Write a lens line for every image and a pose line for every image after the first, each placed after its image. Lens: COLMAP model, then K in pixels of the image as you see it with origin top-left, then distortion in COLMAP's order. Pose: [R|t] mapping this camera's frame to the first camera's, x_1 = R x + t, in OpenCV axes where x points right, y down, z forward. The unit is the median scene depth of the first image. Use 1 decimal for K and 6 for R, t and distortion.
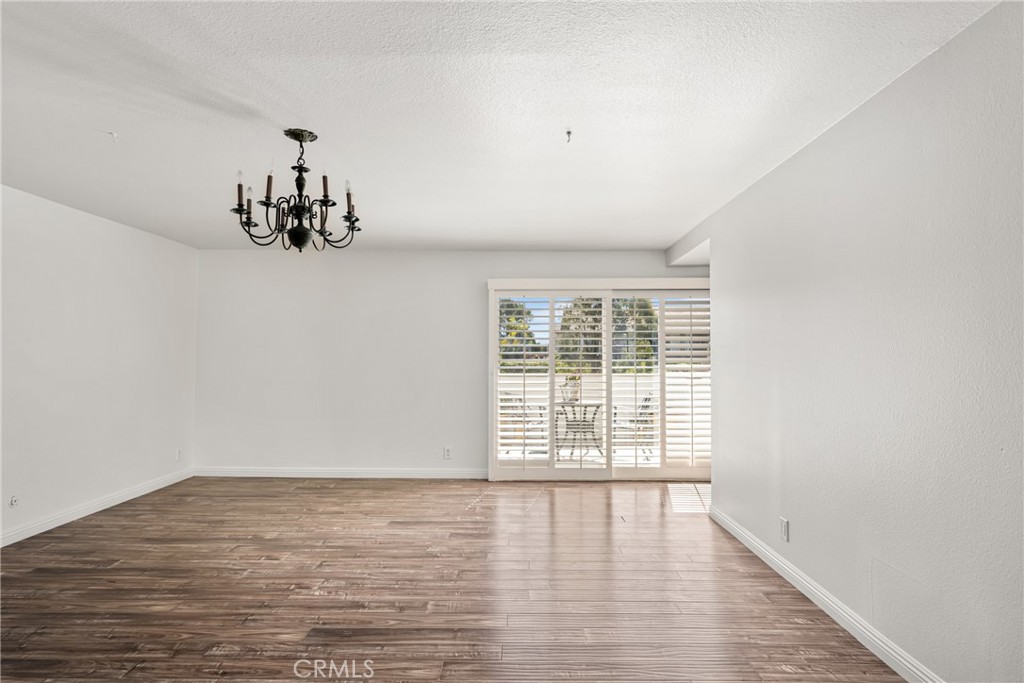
lens RADIAL K [[499.1, 0, 512.0], [0, 499.1, 341.5], [0, 0, 1]] dist [0.000679, 0.000233]
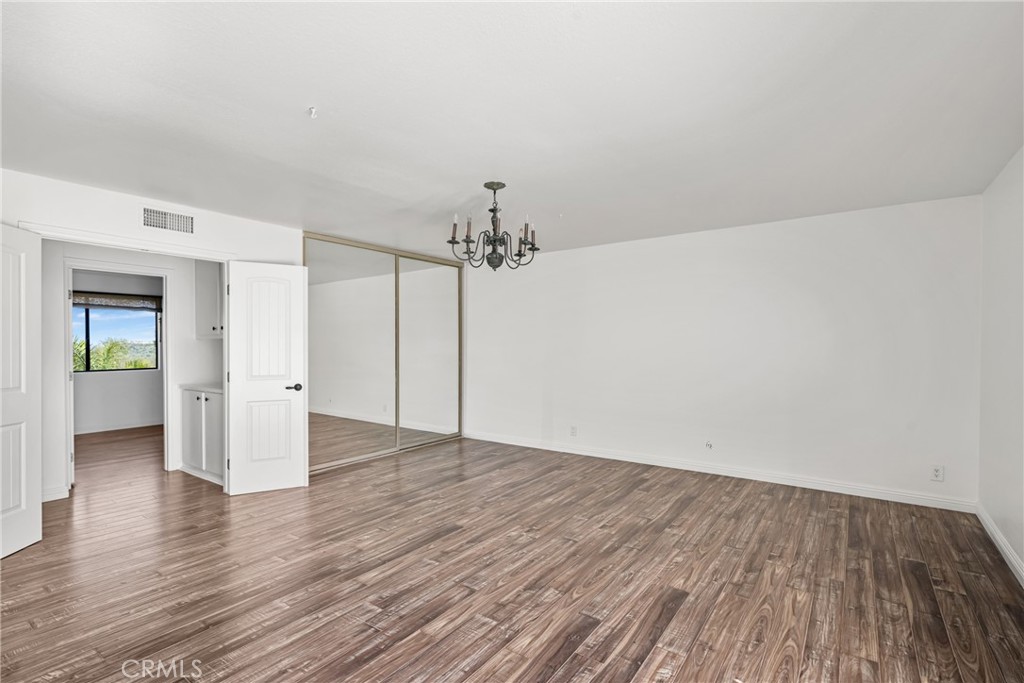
lens RADIAL K [[481.5, 0, 512.0], [0, 481.5, 341.5], [0, 0, 1]] dist [-0.001680, -0.000331]
pose [[-0.571434, -0.001033, -0.820647, 0.548310], [0.022226, 0.999613, -0.016735, 0.035409], [0.820347, -0.027802, -0.571190, 1.527486]]
